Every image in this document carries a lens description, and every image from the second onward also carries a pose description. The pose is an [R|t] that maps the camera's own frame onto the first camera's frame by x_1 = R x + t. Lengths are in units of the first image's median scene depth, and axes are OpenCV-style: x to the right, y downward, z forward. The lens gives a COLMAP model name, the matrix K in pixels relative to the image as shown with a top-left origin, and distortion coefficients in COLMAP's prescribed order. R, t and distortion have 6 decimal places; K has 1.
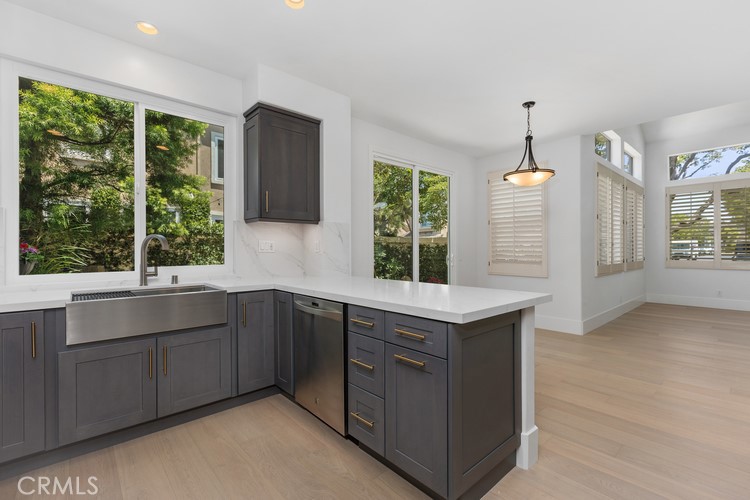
lens RADIAL K [[336.5, 0, 372.8], [0, 336.5, 249.0], [0, 0, 1]] dist [0.001757, -0.000129]
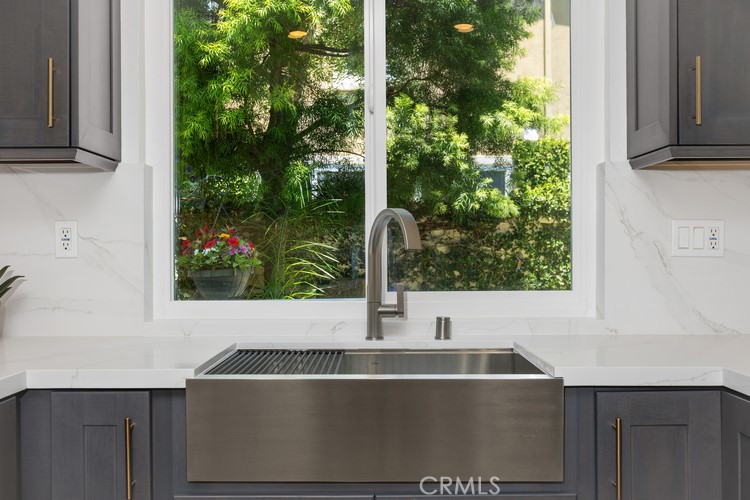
lens RADIAL K [[732.3, 0, 374.2], [0, 732.3, 246.1], [0, 0, 1]] dist [-0.009960, 0.000000]
pose [[0.749406, -0.001715, -0.662108, -0.078155], [0.000631, 0.999998, -0.001876, 0.000465], [0.662110, 0.000988, 0.749406, 0.249072]]
